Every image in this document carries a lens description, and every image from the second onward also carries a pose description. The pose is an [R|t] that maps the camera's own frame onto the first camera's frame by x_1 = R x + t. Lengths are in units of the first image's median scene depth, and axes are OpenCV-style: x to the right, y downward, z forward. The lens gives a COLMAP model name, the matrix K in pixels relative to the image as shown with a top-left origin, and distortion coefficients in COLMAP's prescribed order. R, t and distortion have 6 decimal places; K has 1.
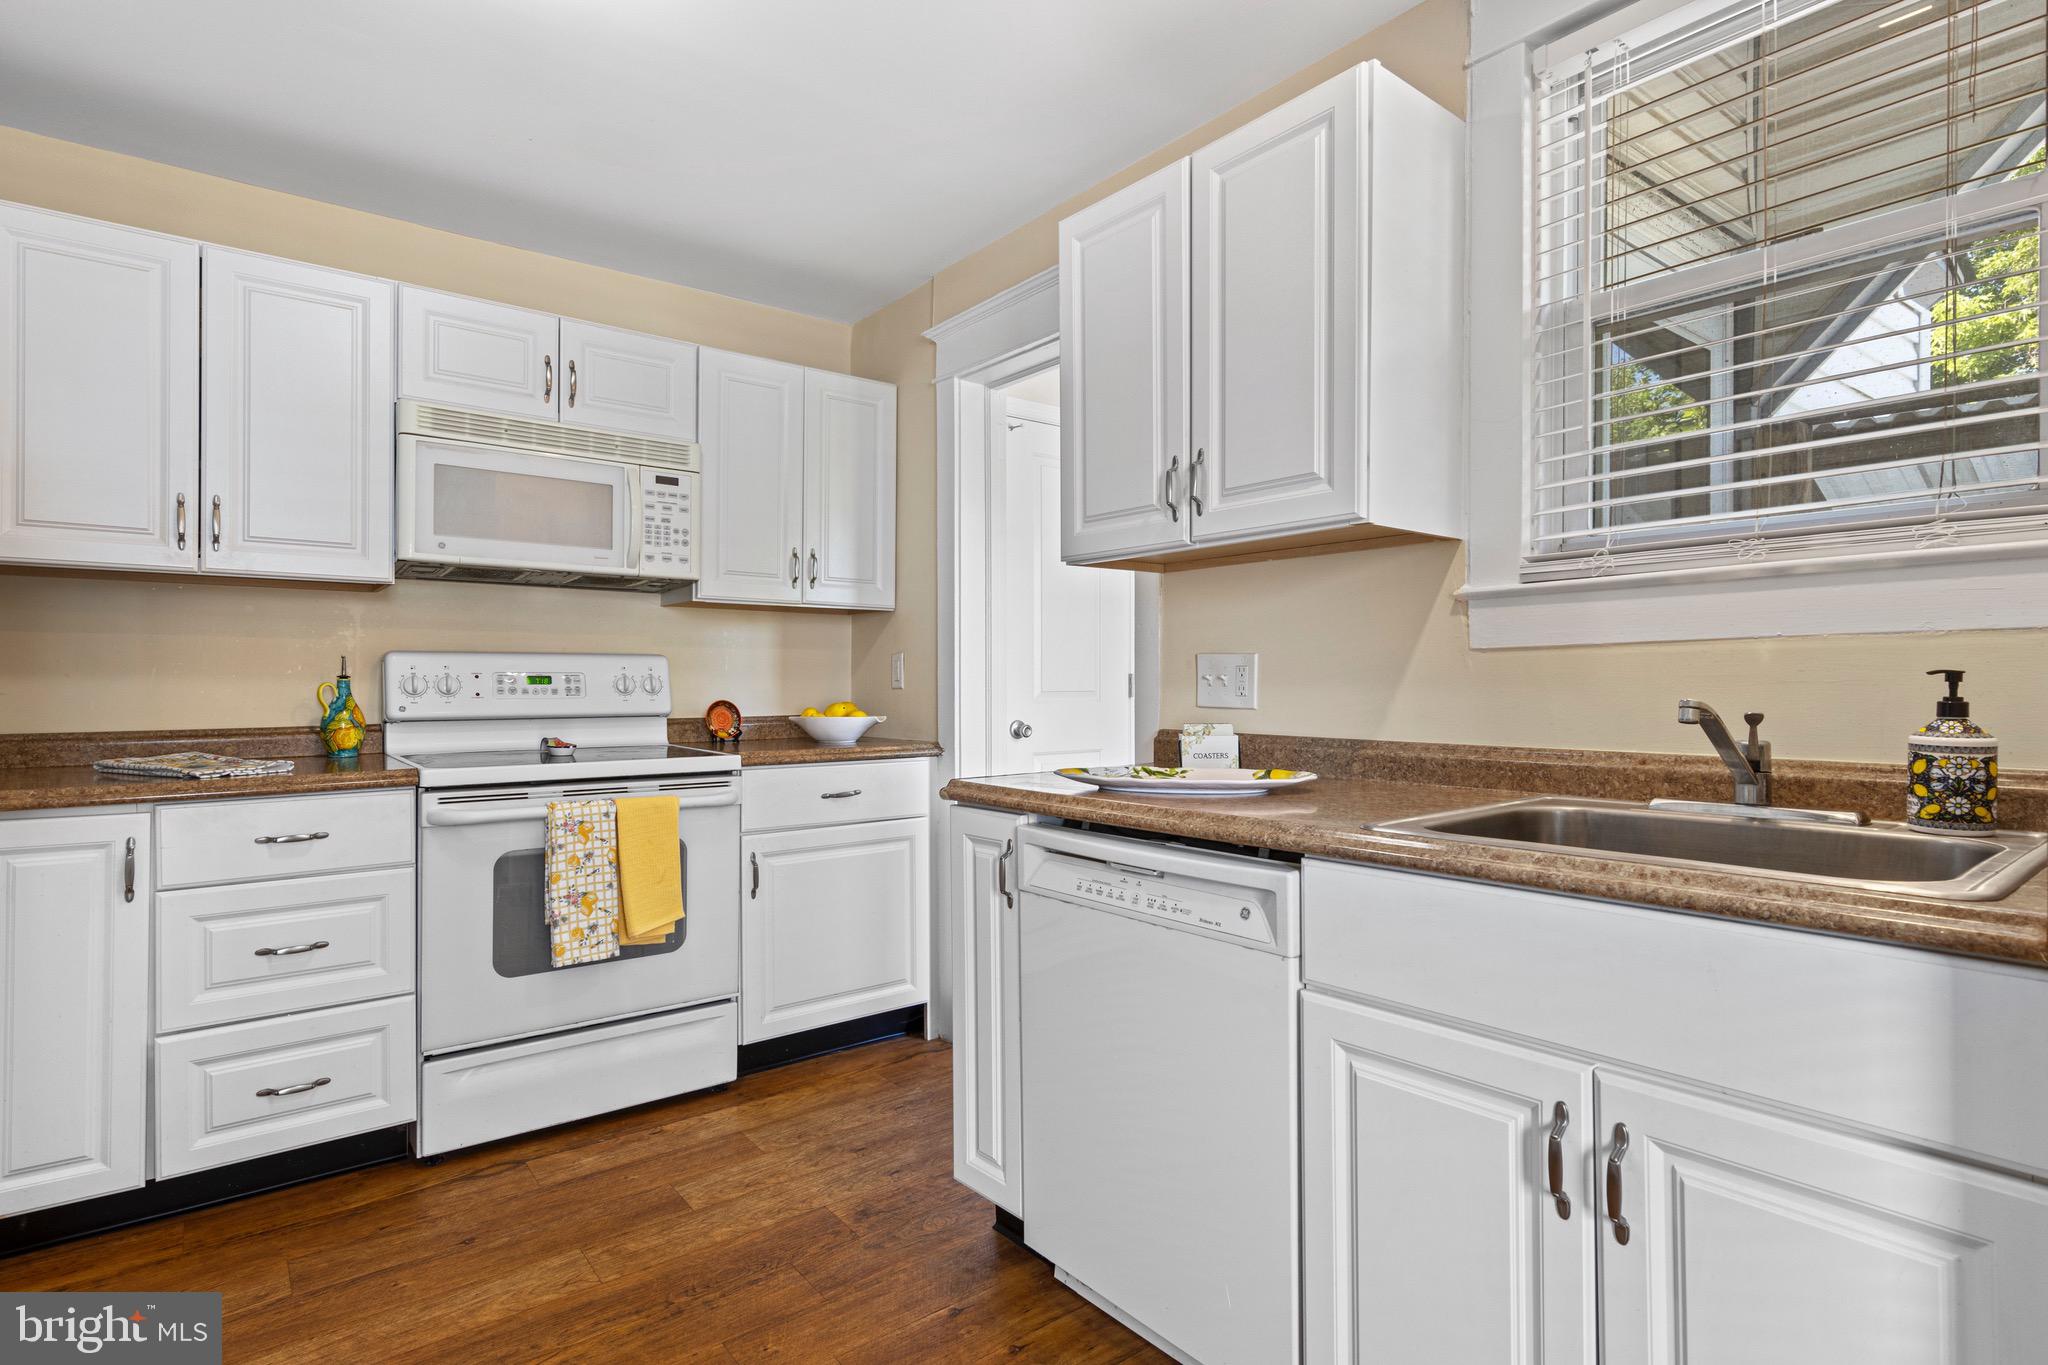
lens RADIAL K [[1038.7, 0, 1024.0], [0, 1038.7, 682.5], [0, 0, 1]] dist [0.008455, -0.000641]
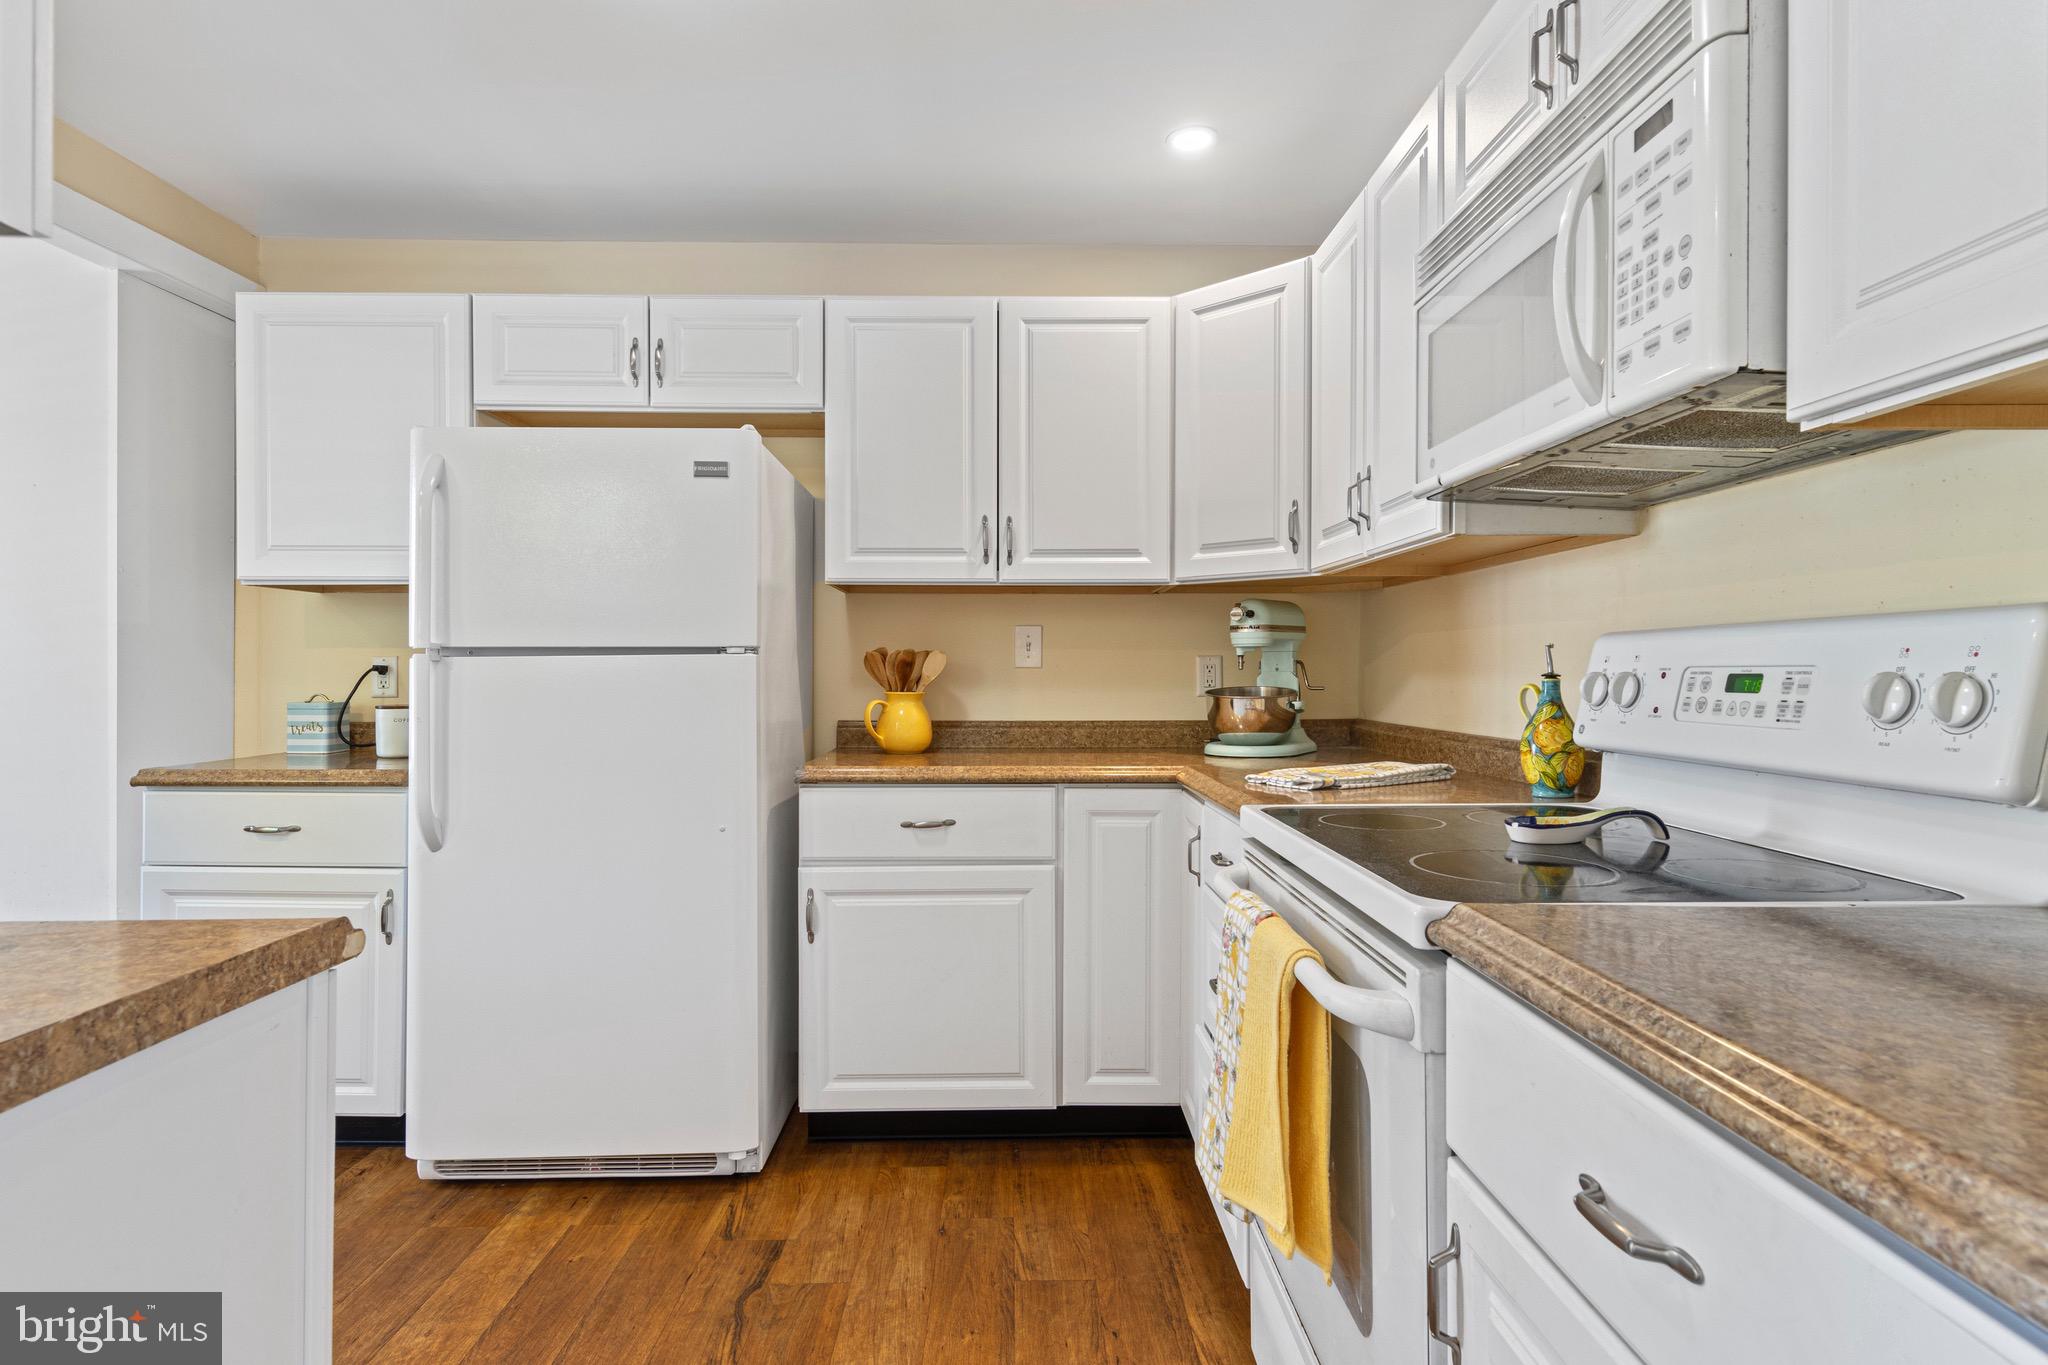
lens RADIAL K [[1049.6, 0, 1017.8], [0, 1049.6, 674.9], [0, 0, 1]] dist [0.005539, -0.000305]
pose [[-0.607375, 0.001616, -0.794413, 0.095121], [-0.000851, 0.999996, 0.002685, -0.008675], [0.794415, 0.002307, -0.607371, 1.313391]]
